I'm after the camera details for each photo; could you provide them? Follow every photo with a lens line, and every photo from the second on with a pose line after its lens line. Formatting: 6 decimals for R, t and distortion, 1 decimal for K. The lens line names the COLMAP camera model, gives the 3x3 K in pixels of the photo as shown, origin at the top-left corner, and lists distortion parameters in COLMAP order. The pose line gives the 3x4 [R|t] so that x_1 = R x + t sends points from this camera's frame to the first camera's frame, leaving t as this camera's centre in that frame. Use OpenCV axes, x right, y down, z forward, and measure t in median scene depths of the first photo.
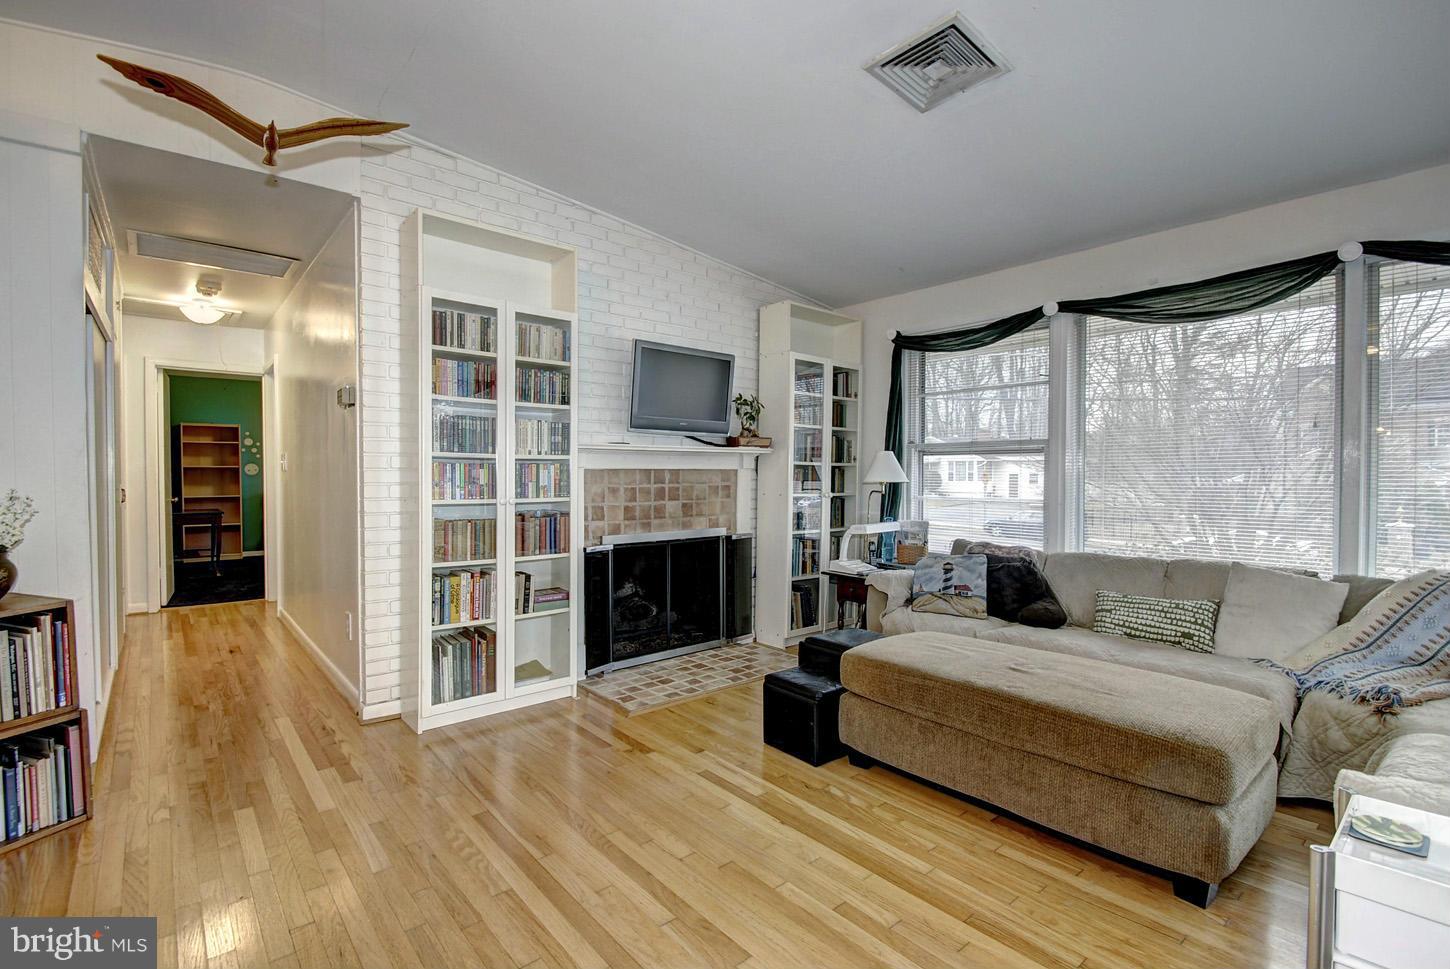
lens RADIAL K [[670.3, 0, 791.6], [0, 670.3, 490.0], [0, 0, 1]] dist [-0.009571, -0.000834]
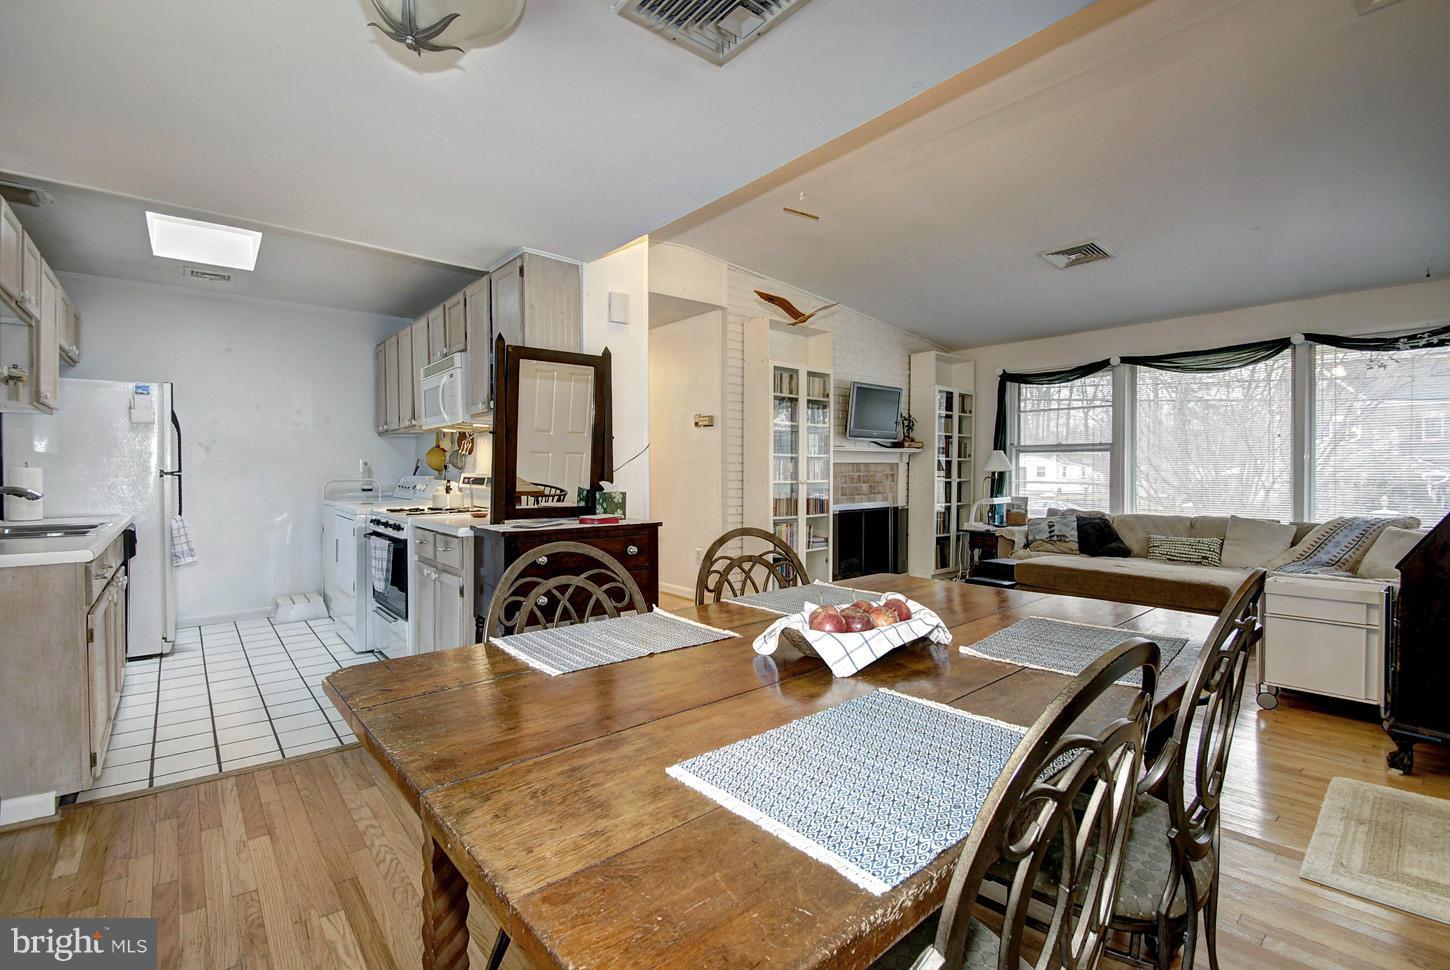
lens RADIAL K [[647.9, 0, 779.2], [0, 647.9, 482.0], [0, 0, 1]] dist [-0.025989, -0.000352]
pose [[0.999556, -0.002865, -0.029655, -0.372914], [0.002828, 0.999995, -0.001285, 0.016076], [0.029658, 0.001201, 0.999559, -0.559317]]
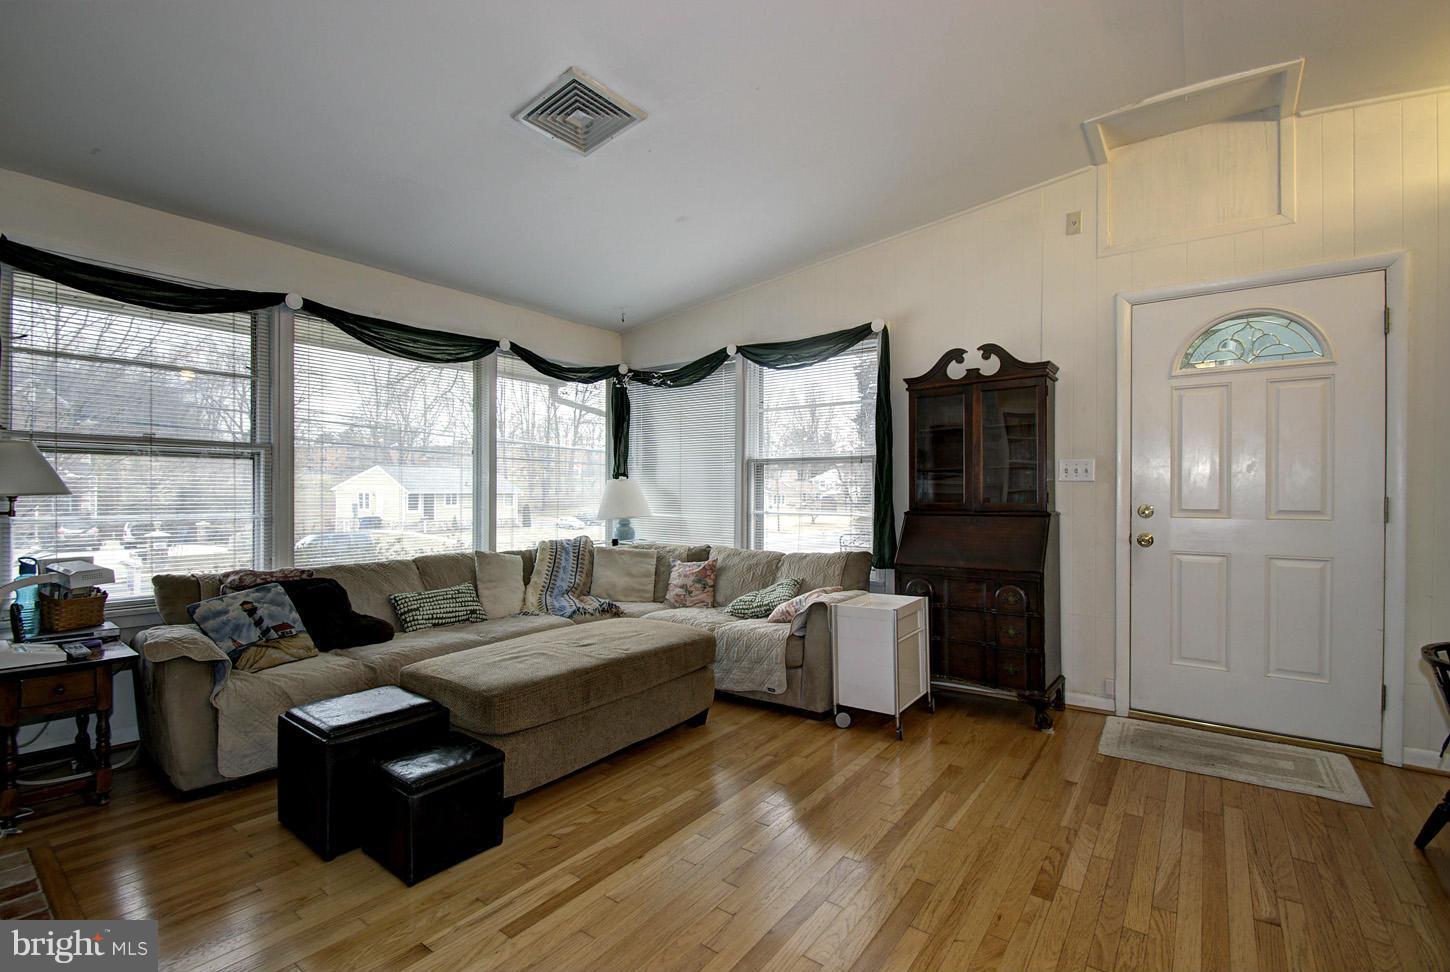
lens RADIAL K [[651.7, 0, 640.7], [0, 651.7, 490.7], [0, 0, 1]] dist [-0.000085, -0.000034]
pose [[-0.097174, -0.001772, 0.995266, -0.549701], [0.016238, 0.999862, 0.003365, -0.010765], [-0.995135, 0.016488, -0.097132, 0.645804]]
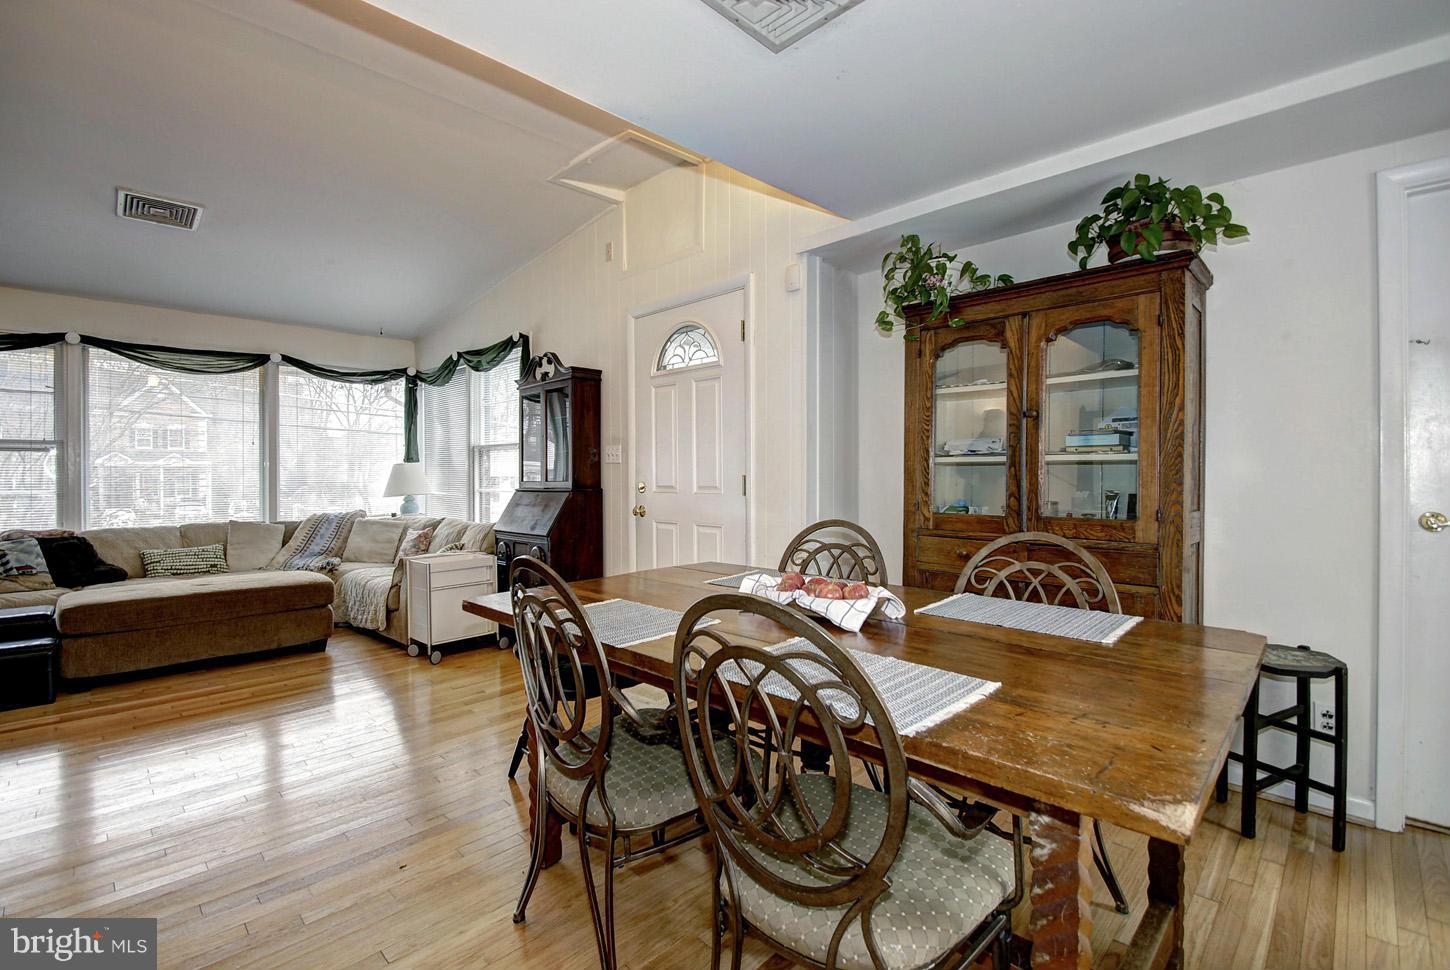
lens RADIAL K [[630.3, 0, 671.8], [0, 630.3, 480.3], [0, 0, 1]] dist [-0.052334, -0.000440]
pose [[-0.010889, -0.013988, 0.999843, -0.768428], [0.022099, 0.999655, 0.014226, 0.005199], [-0.999696, 0.022250, -0.010576, -0.110935]]
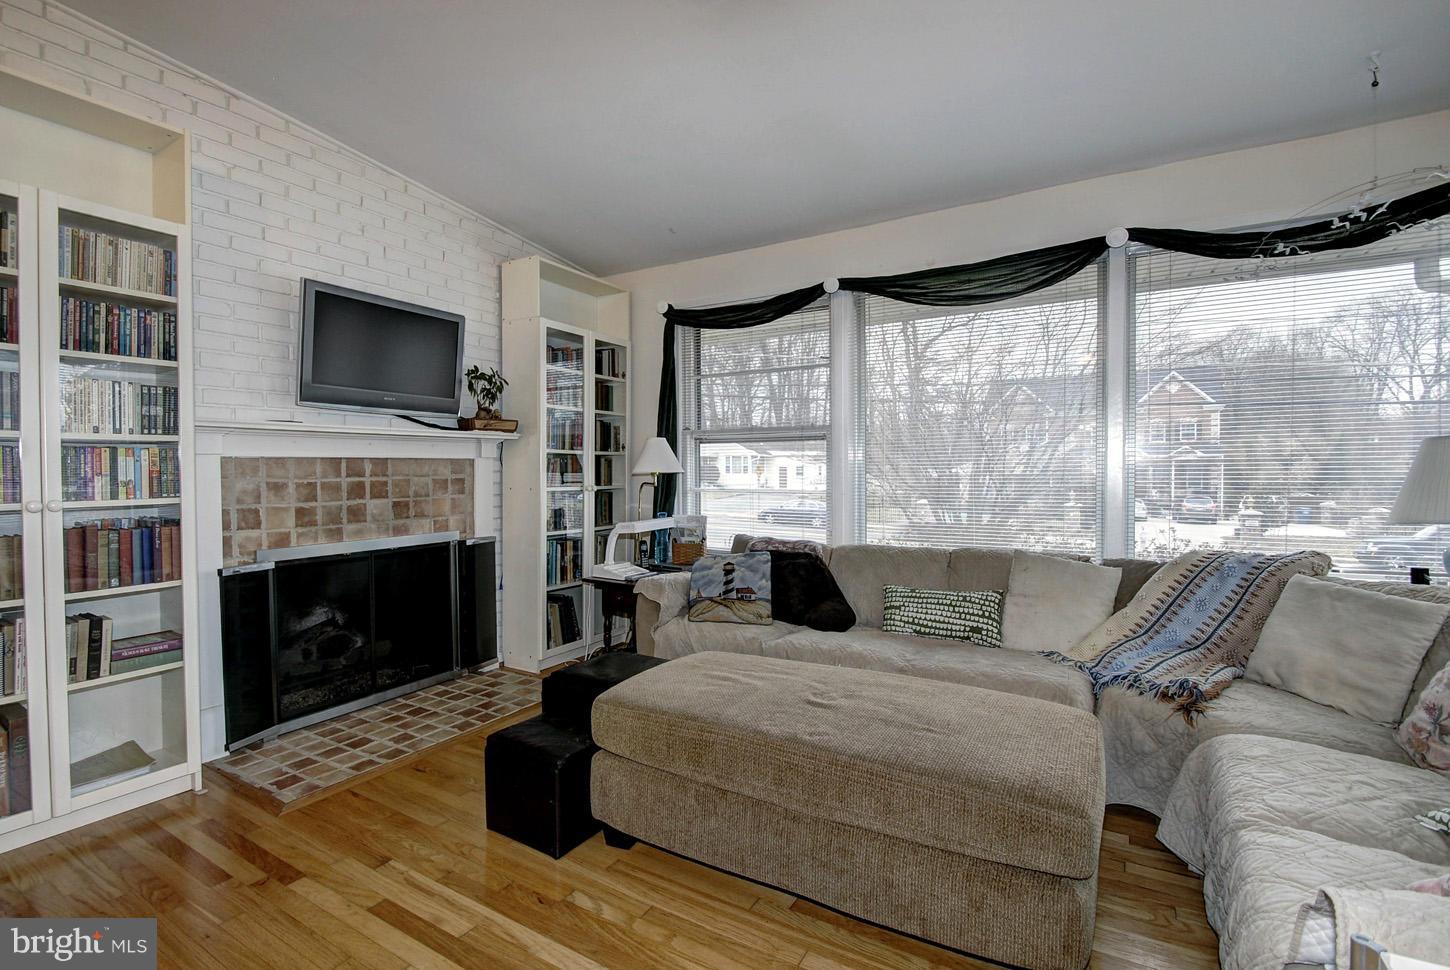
lens RADIAL K [[629.4, 0, 777.1], [0, 629.4, 485.1], [0, 0, 1]] dist [0.000296, -0.000285]
pose [[0.951870, -0.014674, 0.306151, 0.042874], [0.013695, 0.999892, 0.005346, 0.002746], [-0.306197, -0.000896, 0.951968, 0.194385]]
